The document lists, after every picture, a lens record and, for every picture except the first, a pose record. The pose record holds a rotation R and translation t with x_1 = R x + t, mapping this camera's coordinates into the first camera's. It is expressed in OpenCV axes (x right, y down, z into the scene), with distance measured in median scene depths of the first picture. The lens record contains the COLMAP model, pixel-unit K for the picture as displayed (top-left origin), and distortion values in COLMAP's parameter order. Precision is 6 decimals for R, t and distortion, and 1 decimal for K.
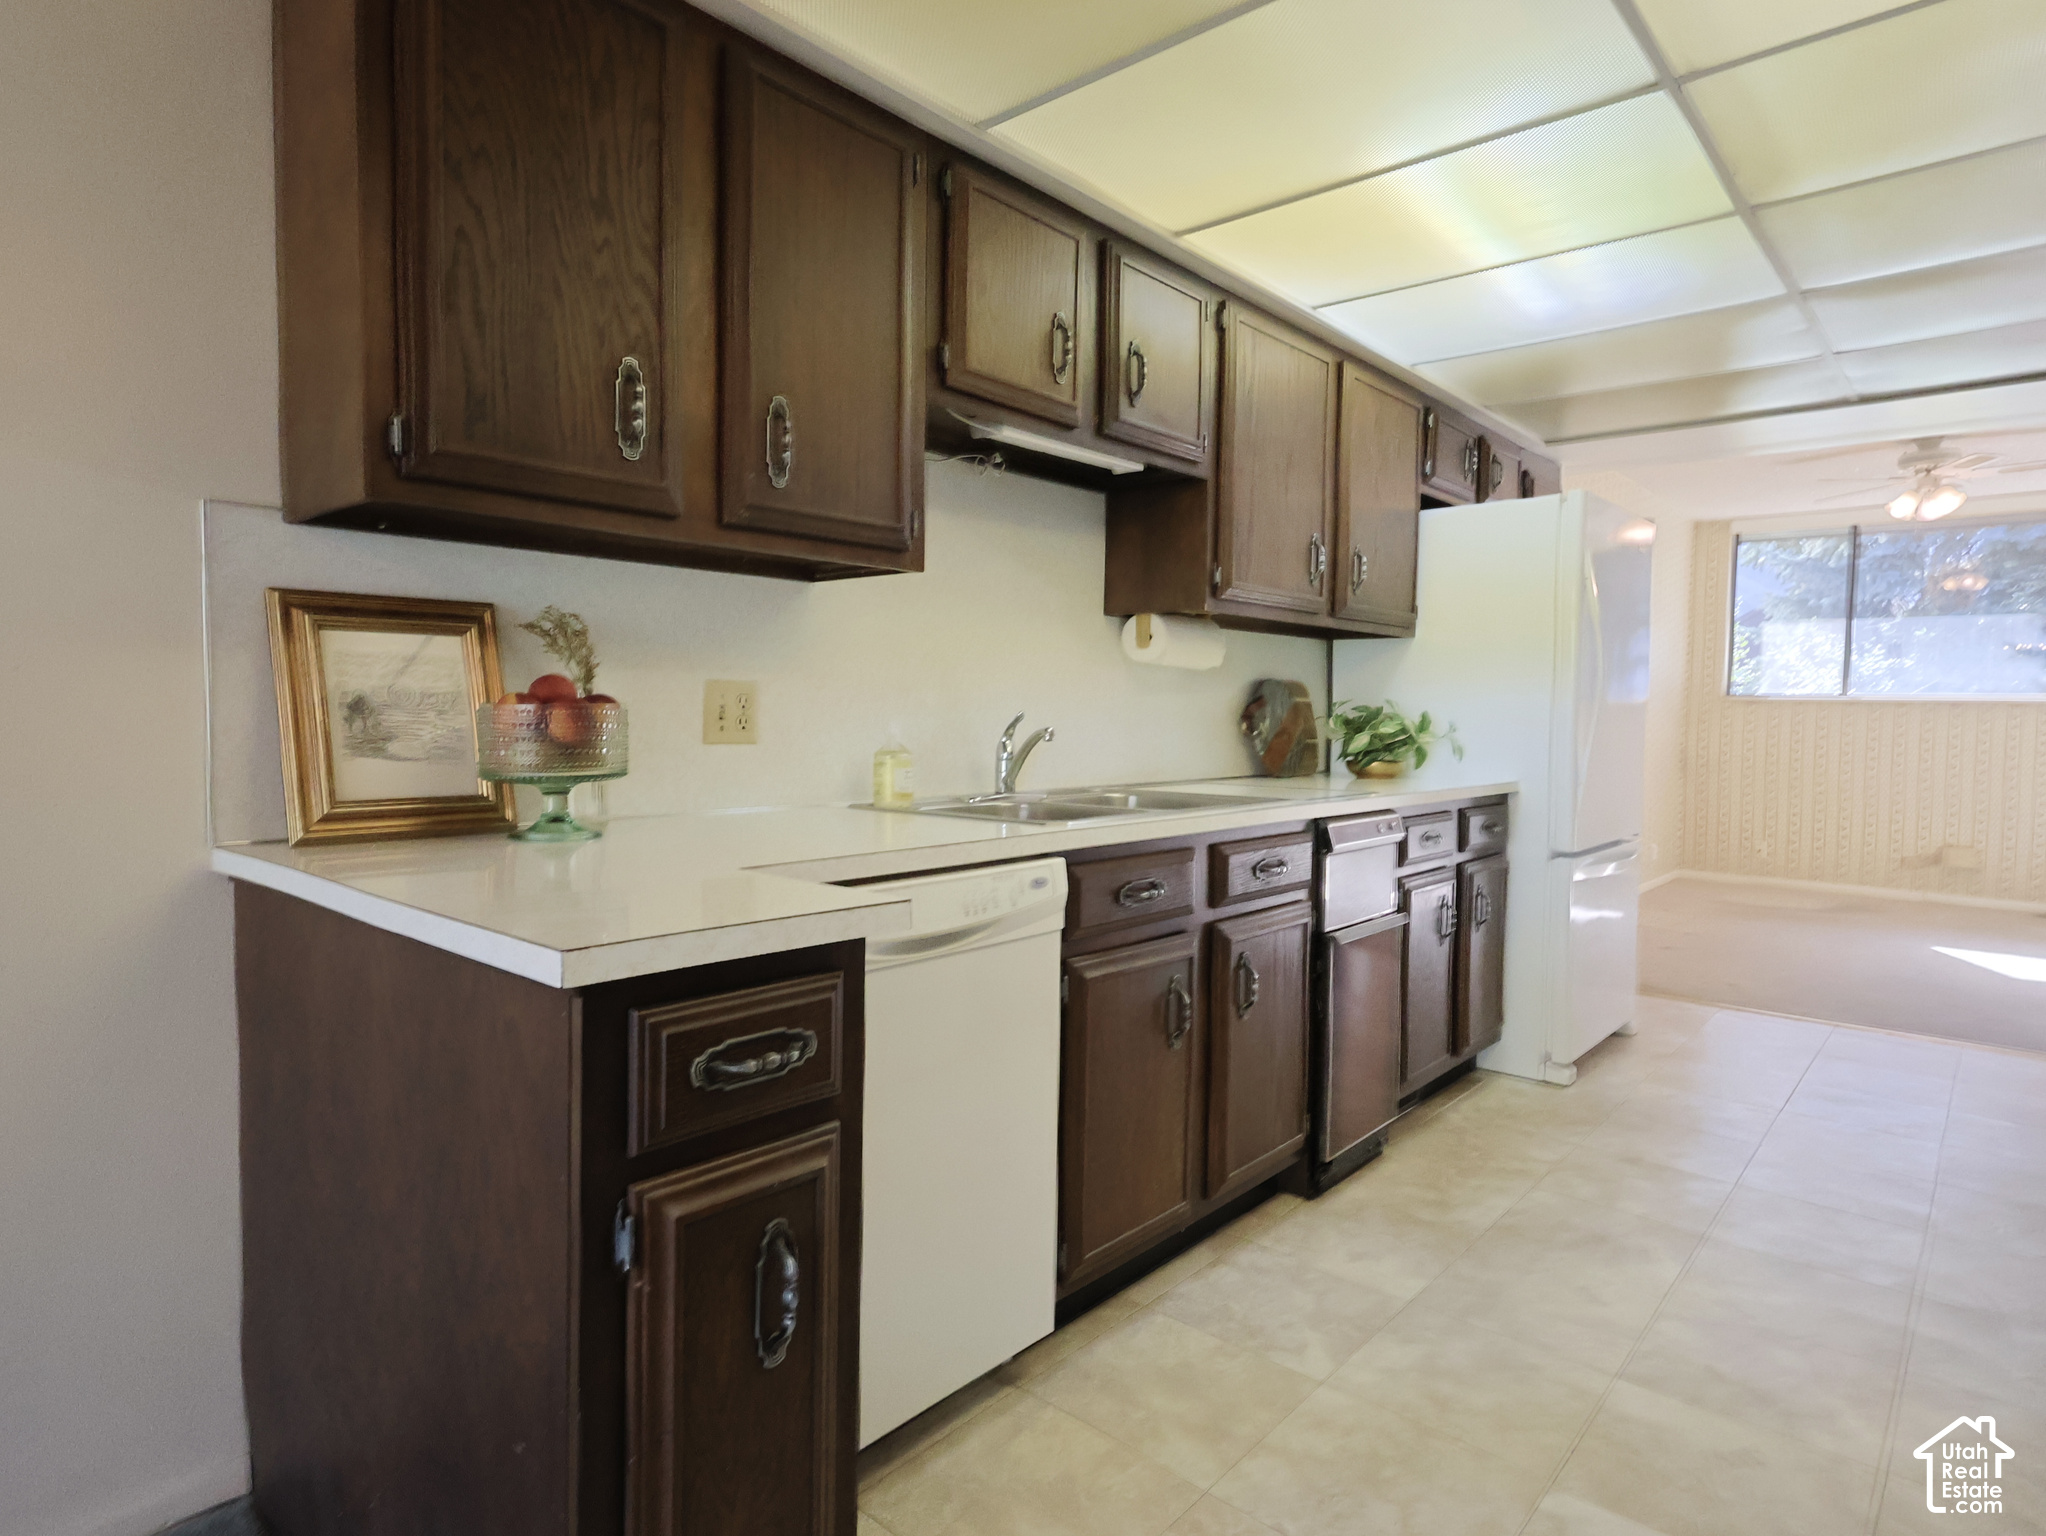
lens RADIAL K [[1153.9, 0, 1023.0], [0, 1153.9, 768.0], [0, 0, 1]] dist [-0.004181, 0.000707]
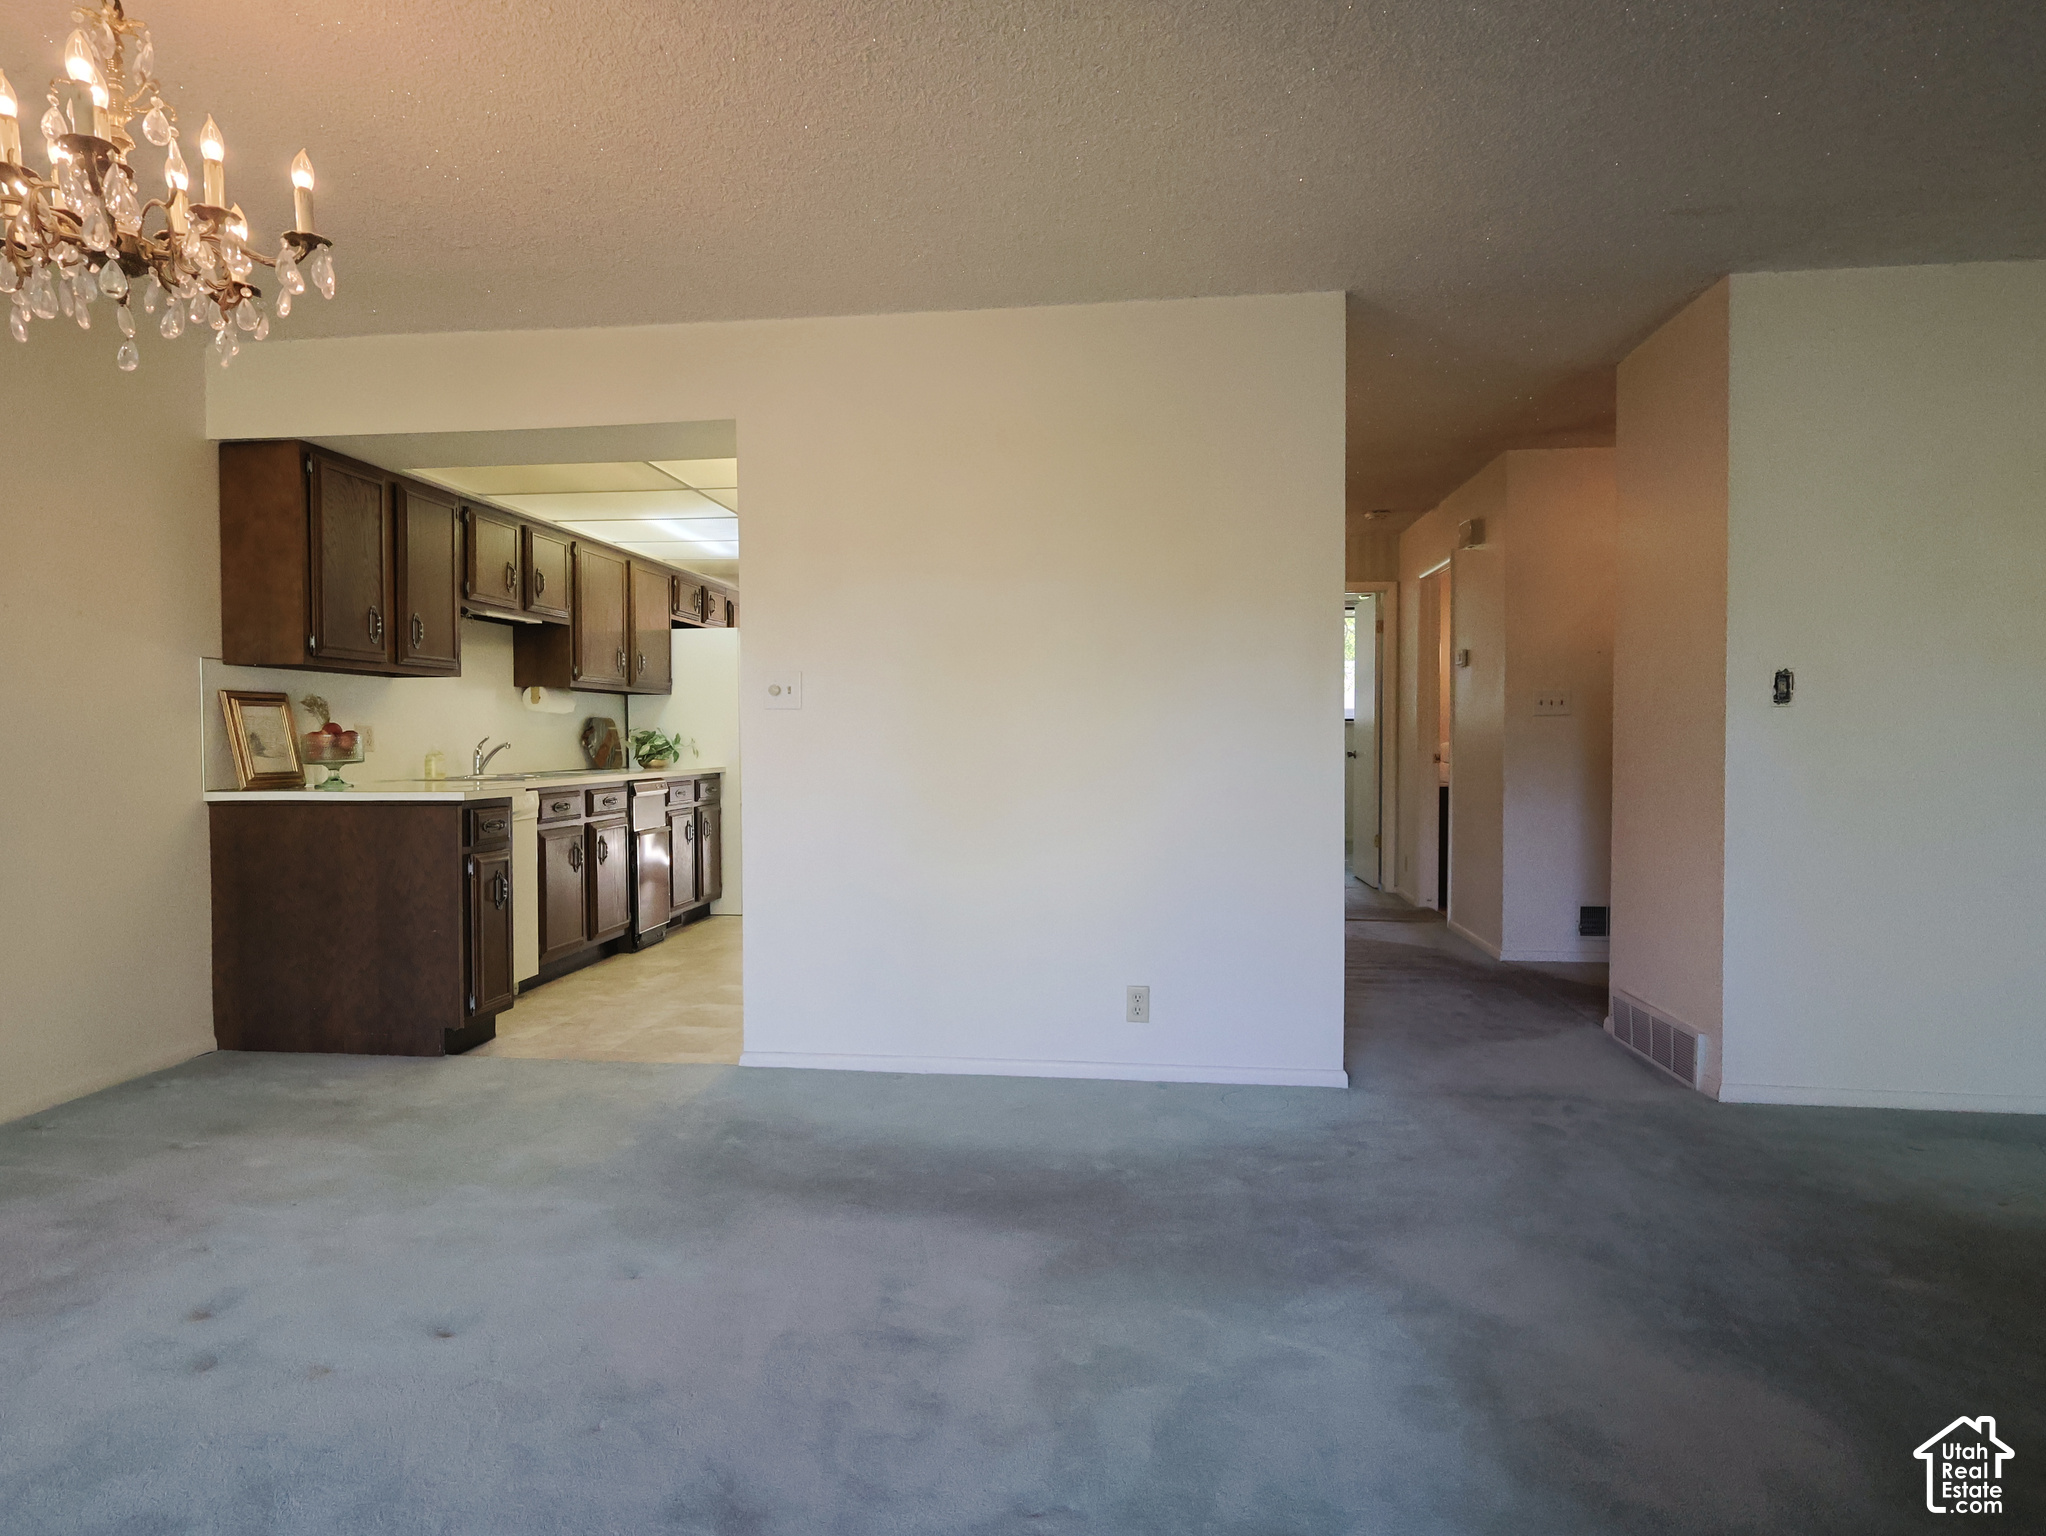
lens RADIAL K [[1153.9, 0, 1023.0], [0, 1153.9, 768.0], [0, 0, 1]] dist [-0.004181, 0.000707]
pose [[0.819613, -0.028503, 0.572208, -0.323982], [0.040404, 0.999151, -0.008104, 0.053990], [-0.571491, 0.029761, 0.820068, -1.037092]]
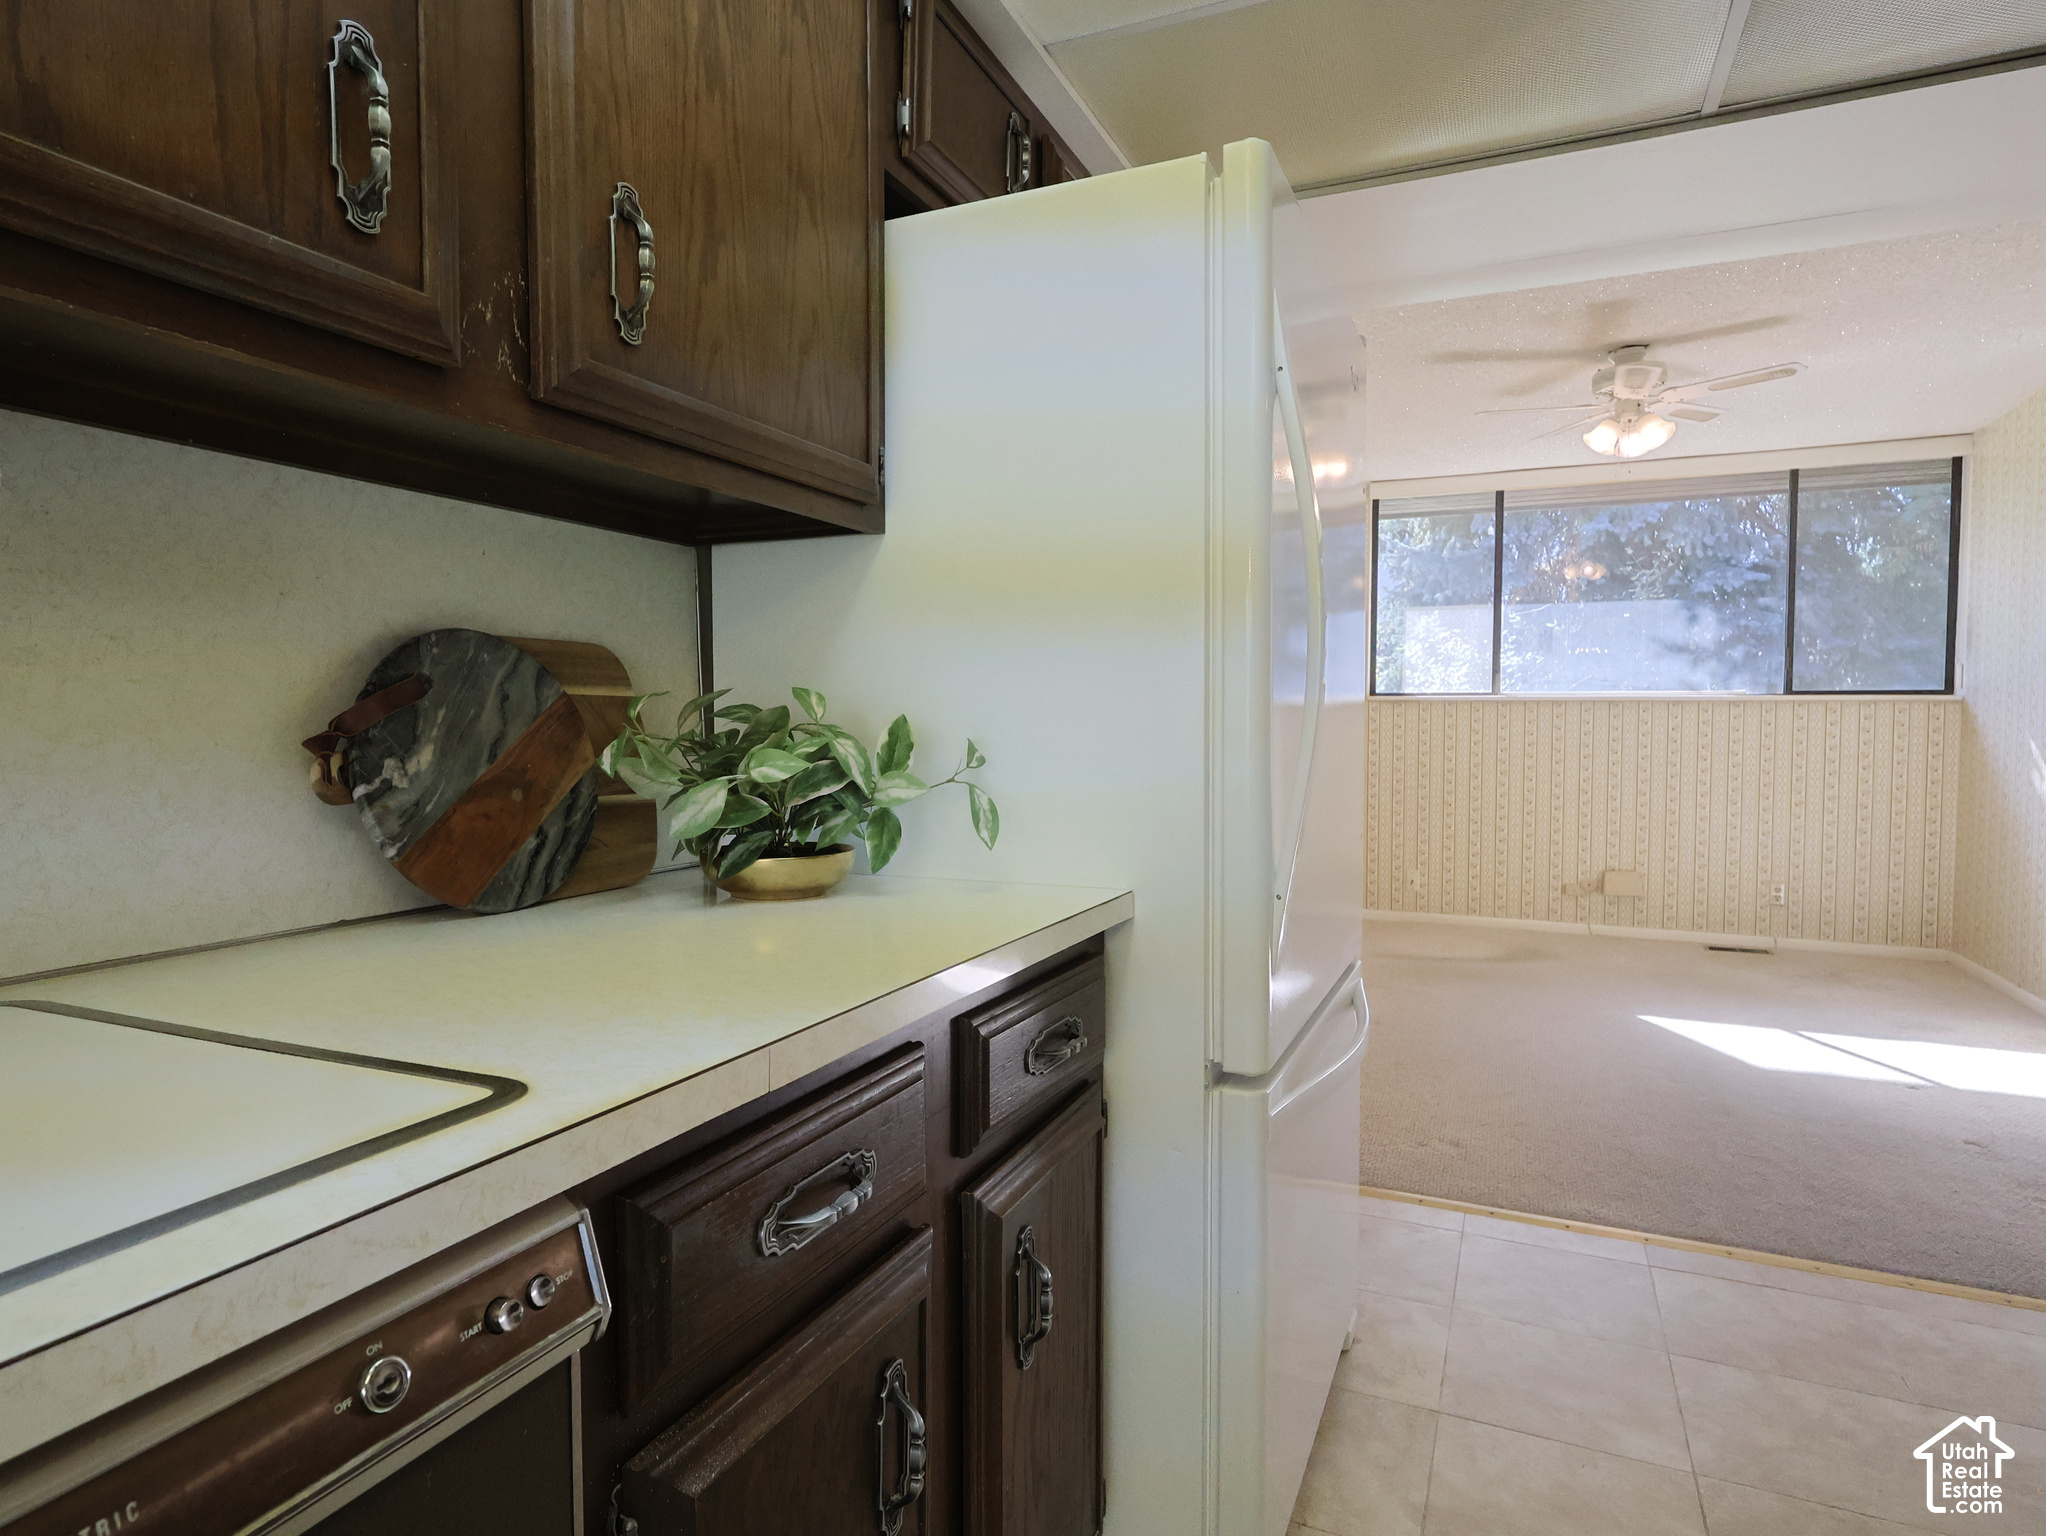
lens RADIAL K [[1153.9, 0, 1023.0], [0, 1153.9, 768.0], [0, 0, 1]] dist [-0.004181, 0.000707]
pose [[0.954440, -0.022604, 0.297545, 0.302332], [0.024485, 0.999697, -0.002595, -0.033655], [-0.297396, 0.009762, 0.954704, 0.687567]]
